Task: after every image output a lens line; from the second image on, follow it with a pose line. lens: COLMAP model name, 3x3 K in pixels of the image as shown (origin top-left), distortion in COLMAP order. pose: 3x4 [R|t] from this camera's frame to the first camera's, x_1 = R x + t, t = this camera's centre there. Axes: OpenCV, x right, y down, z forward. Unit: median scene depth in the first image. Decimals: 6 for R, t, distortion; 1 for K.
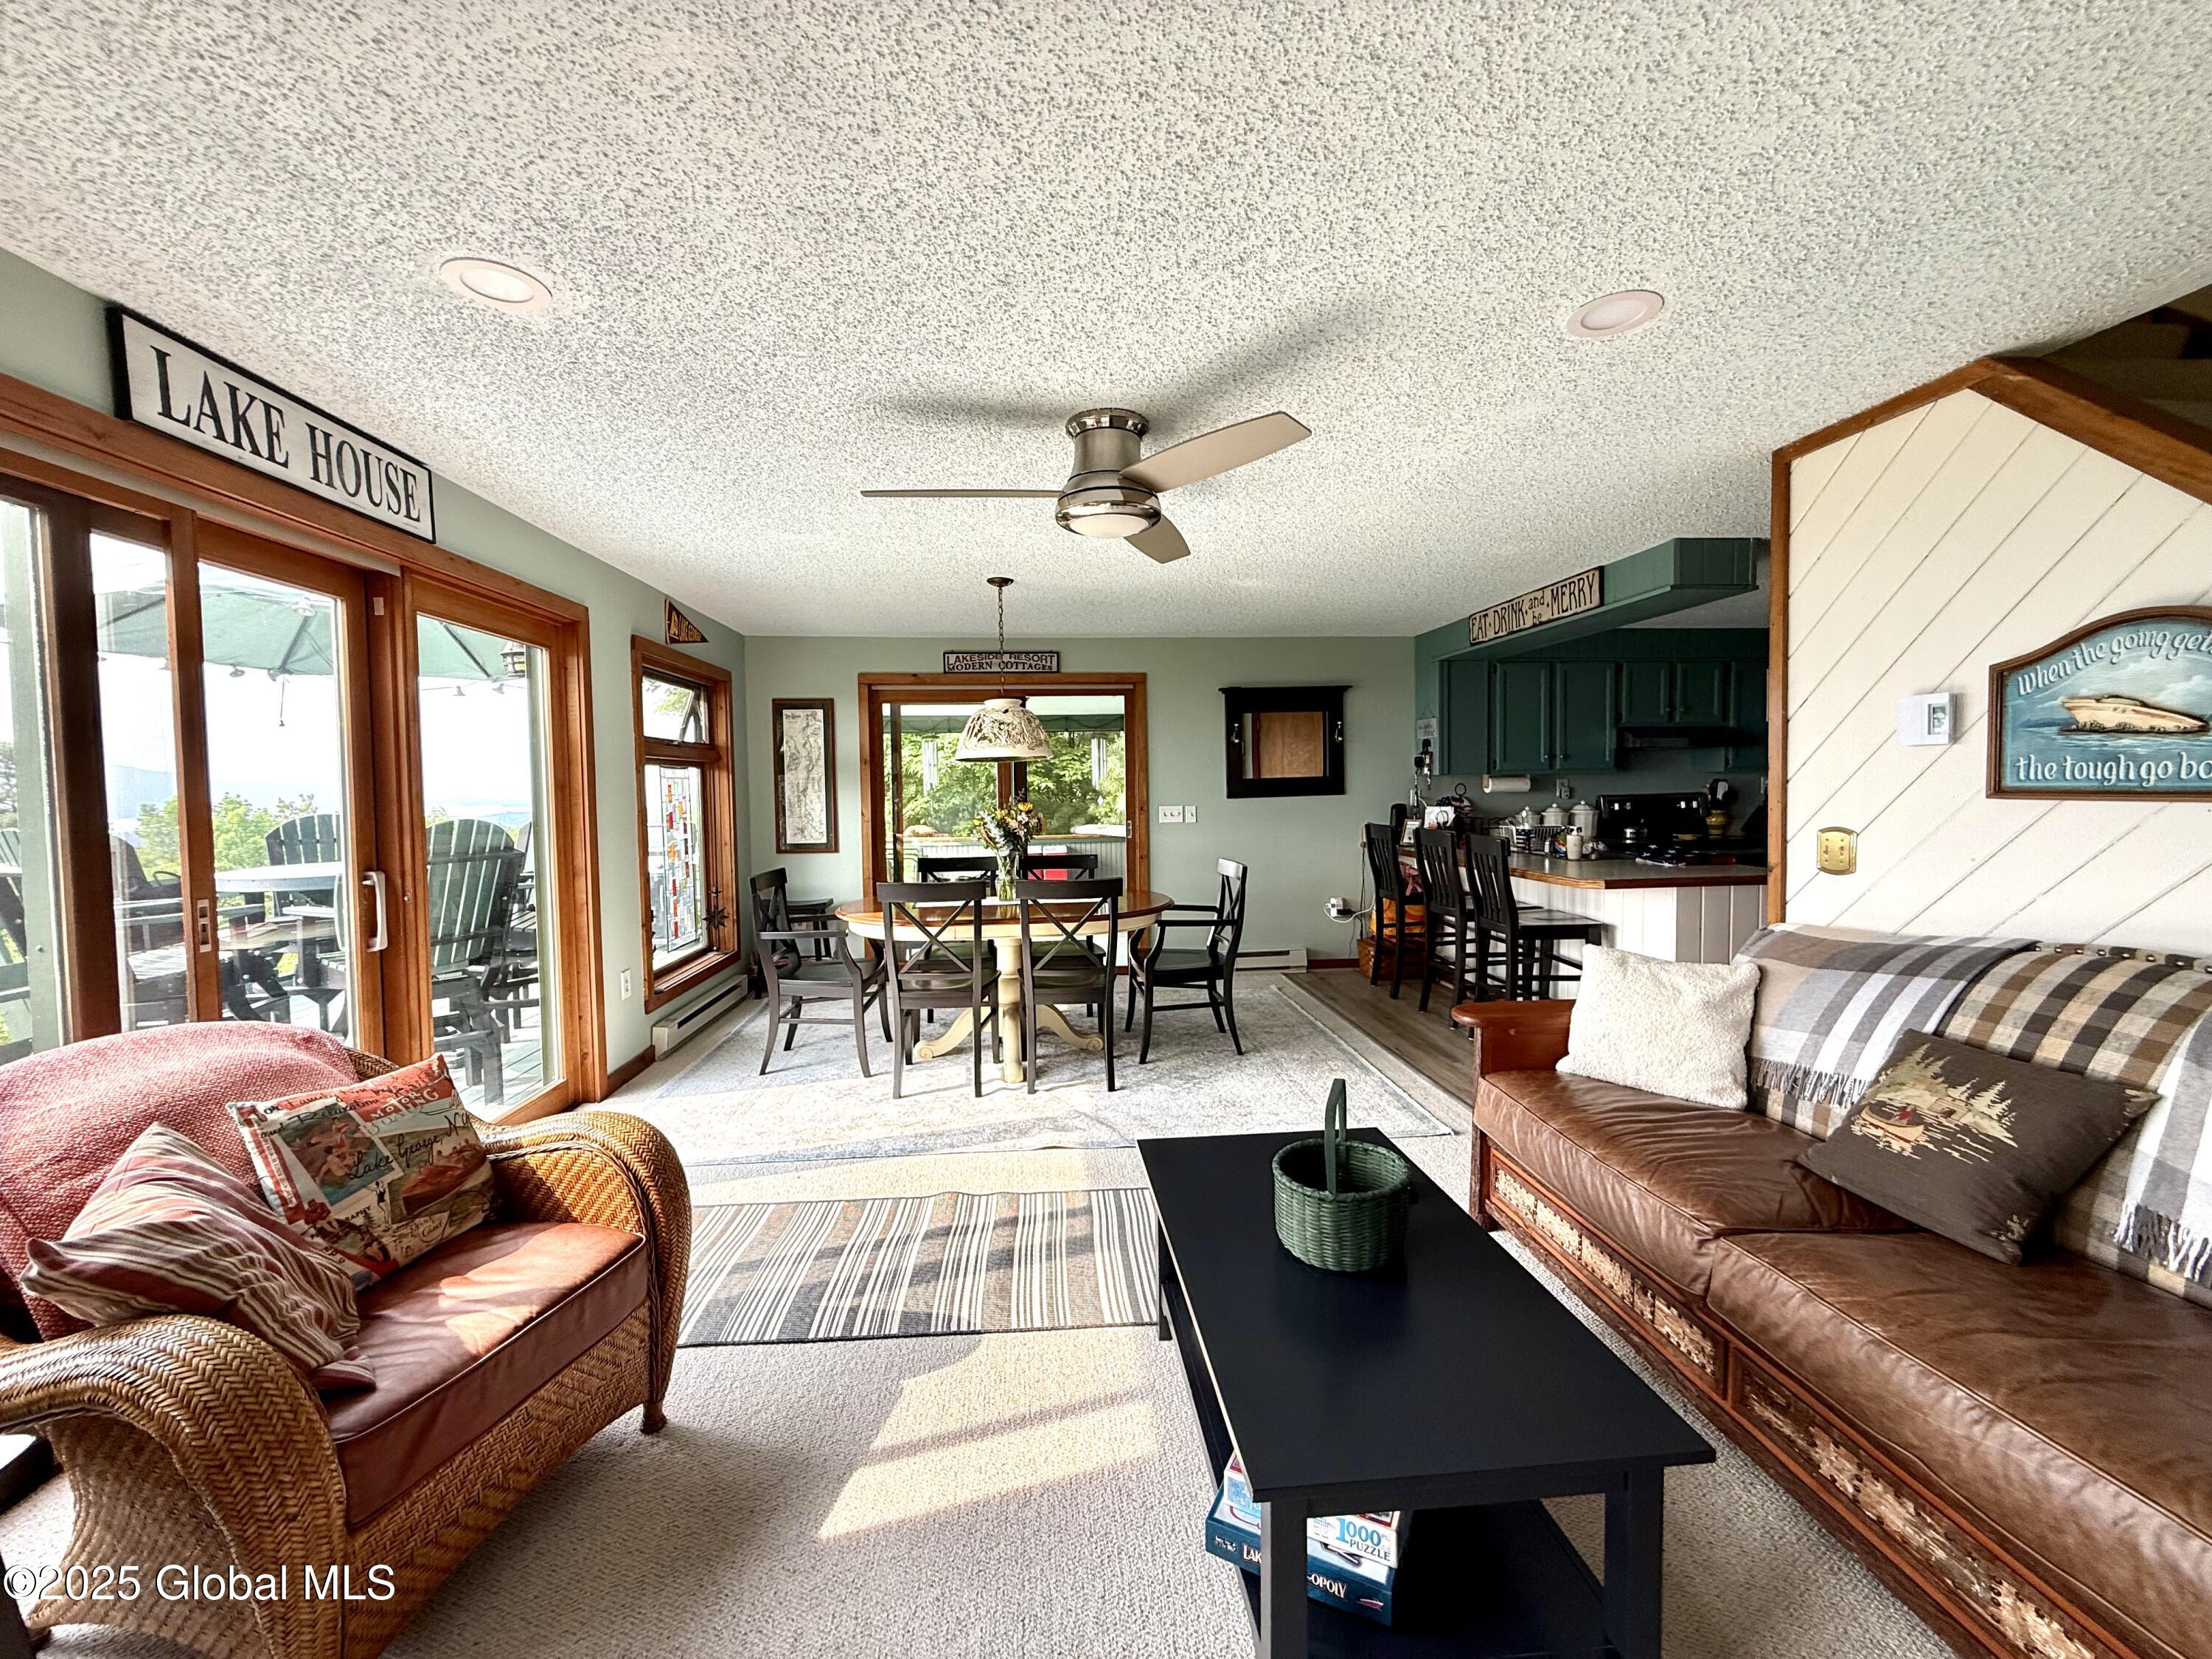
lens RADIAL K [[882.8, 0, 1100.6], [0, 882.8, 824.0], [0, 0, 1]] dist [0.000432, 0.000443]
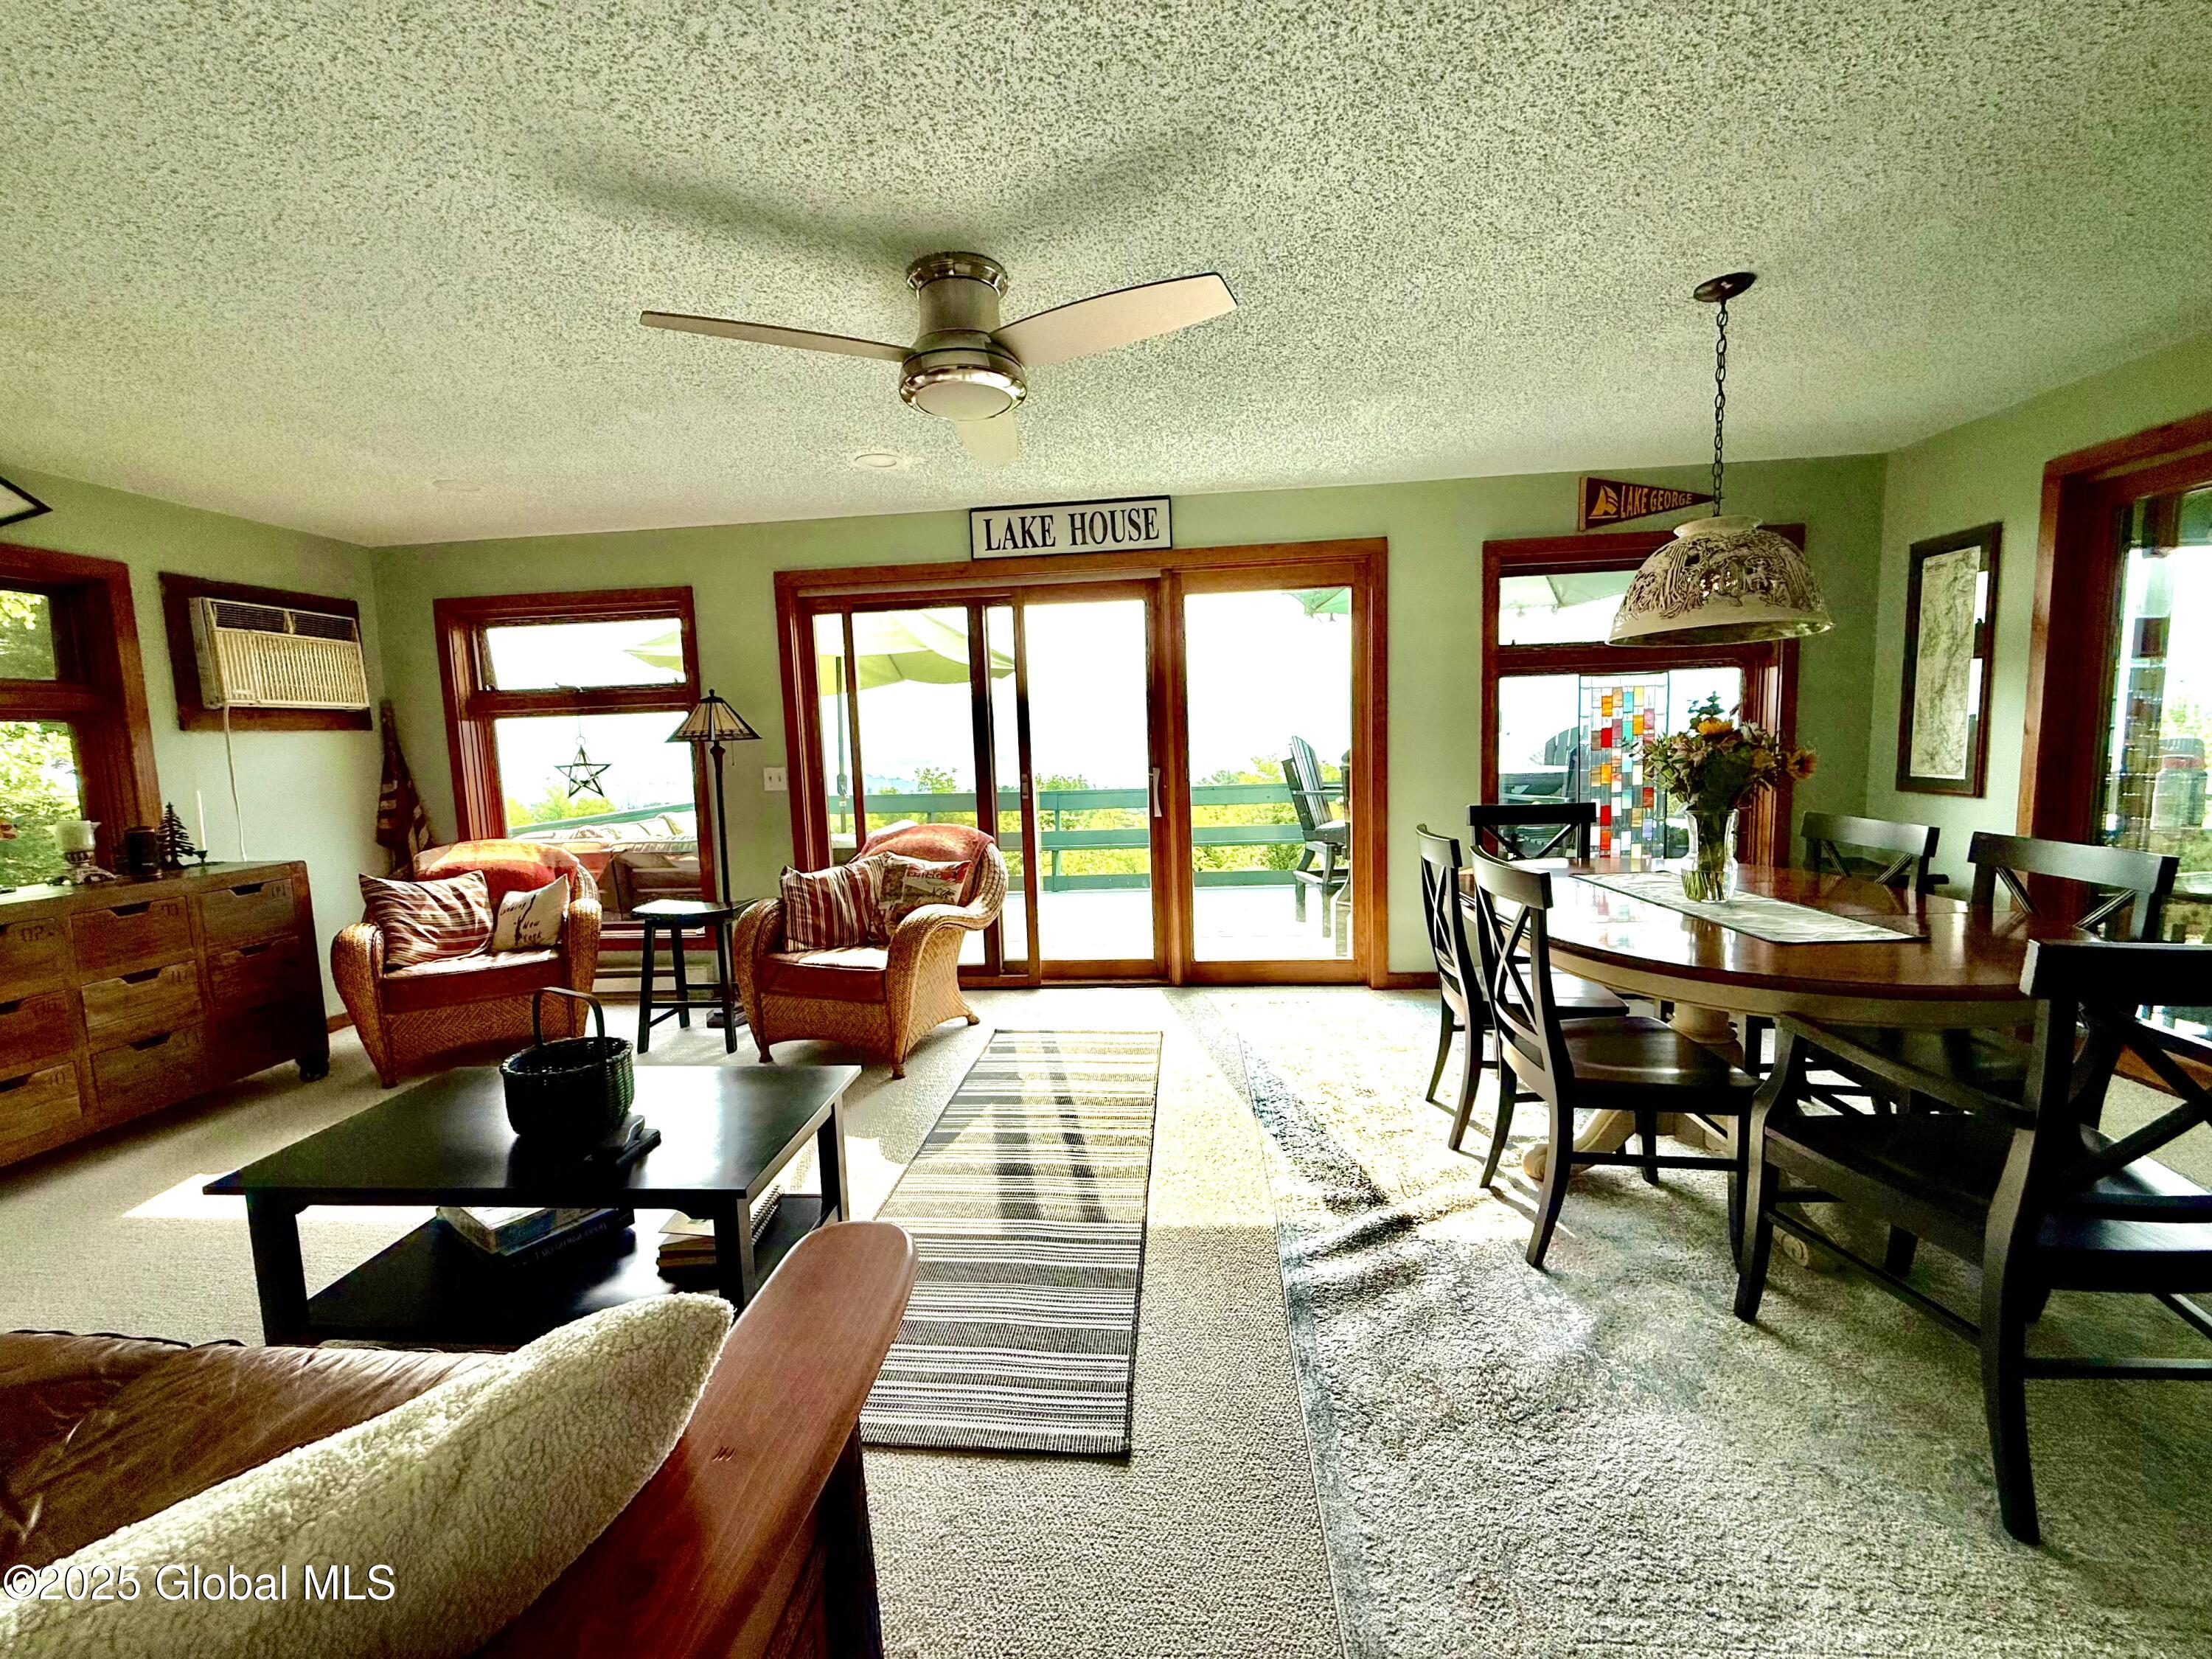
lens RADIAL K [[890.1, 0, 1106.1], [0, 890.1, 833.2], [0, 0, 1]] dist [-0.000007, -0.000086]
pose [[-0.172240, 0.127941, -0.976711, 0.872413], [-0.004026, 0.991430, 0.130579, -0.044404], [0.985047, 0.026423, -0.170248, 1.302628]]
